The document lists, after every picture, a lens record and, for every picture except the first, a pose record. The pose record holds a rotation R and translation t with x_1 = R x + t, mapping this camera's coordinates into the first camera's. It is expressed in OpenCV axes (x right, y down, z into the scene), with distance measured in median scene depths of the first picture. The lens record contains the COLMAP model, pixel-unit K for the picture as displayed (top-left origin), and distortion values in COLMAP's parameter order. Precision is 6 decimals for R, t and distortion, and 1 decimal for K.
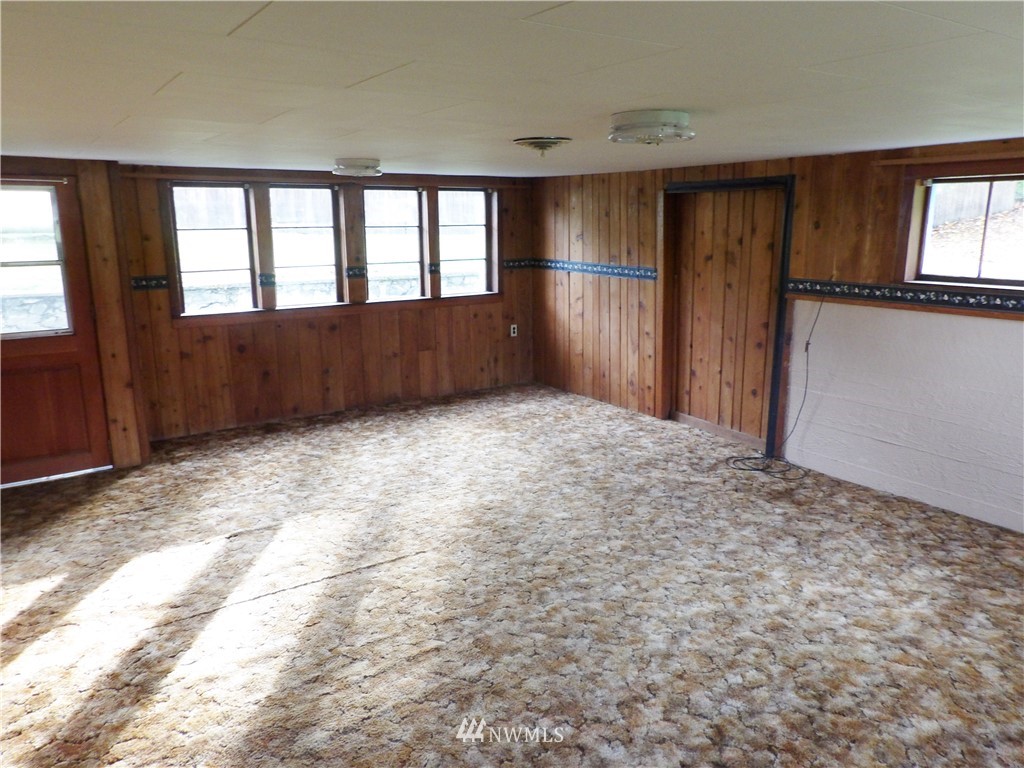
lens RADIAL K [[727.2, 0, 506.0], [0, 727.2, 378.4], [0, 0, 1]] dist [-0.044450, 0.055774]
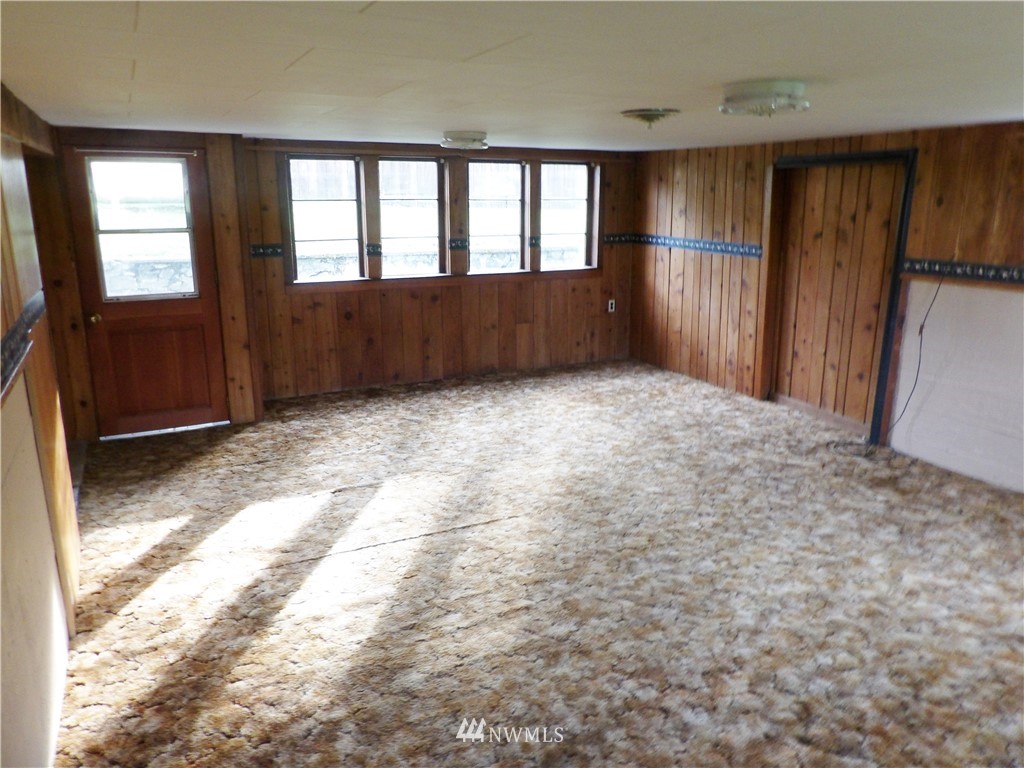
lens RADIAL K [[727.2, 0, 507.6], [0, 727.2, 378.3], [0, 0, 1]] dist [-0.044450, 0.055774]
pose [[0.991428, 0.038967, -0.124707, -0.003941], [-0.034937, 0.998799, 0.034342, 0.006546], [0.125896, -0.029691, 0.991599, -0.015500]]
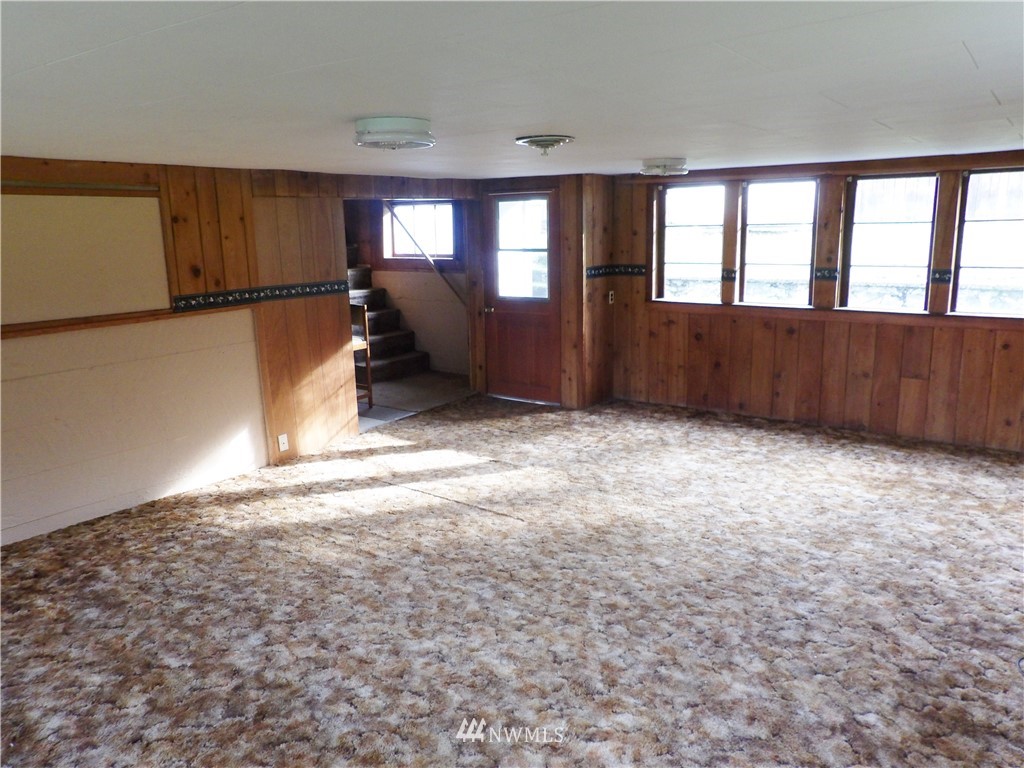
lens RADIAL K [[727.2, 0, 507.6], [0, 727.2, 381.4], [0, 0, 1]] dist [-0.044450, 0.055774]
pose [[0.324010, 0.197315, -0.925248, 0.705154], [-0.181347, 0.972826, 0.143955, -0.101128], [0.928510, 0.121149, 0.350987, 0.456802]]
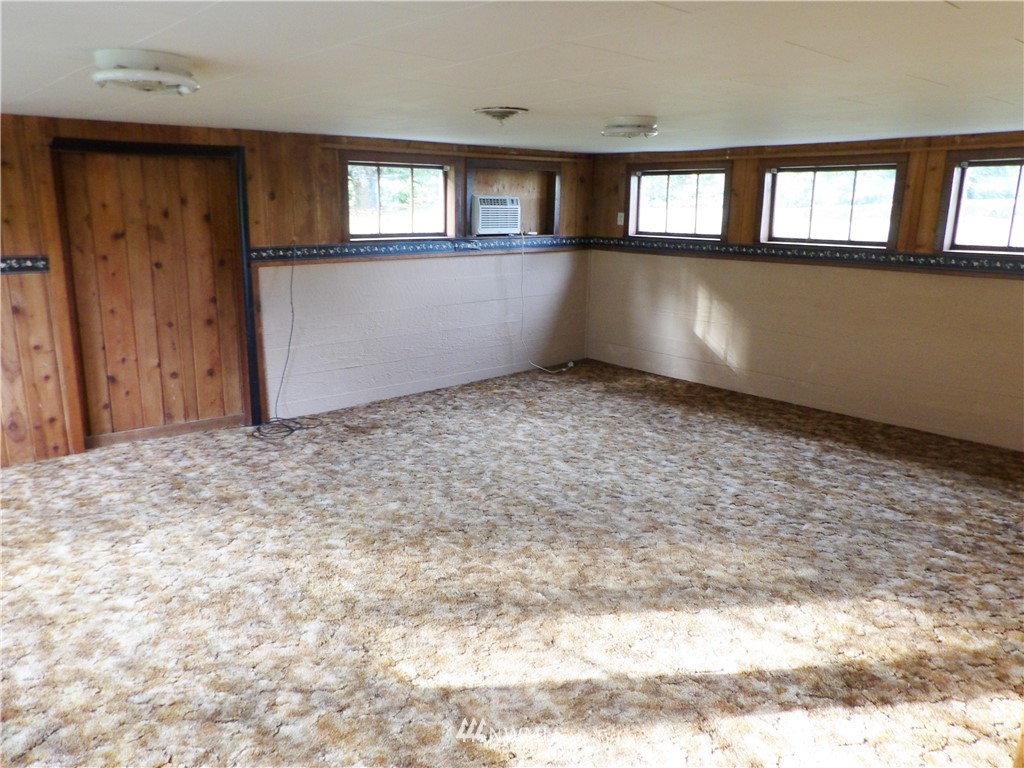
lens RADIAL K [[727.2, 0, 503.0], [0, 727.2, 378.5], [0, 0, 1]] dist [-0.044450, 0.055774]
pose [[-0.123925, -0.231482, 0.964914, -0.736362], [0.201548, 0.946268, 0.252894, -0.159992], [-0.971608, 0.225816, -0.070611, 0.813579]]
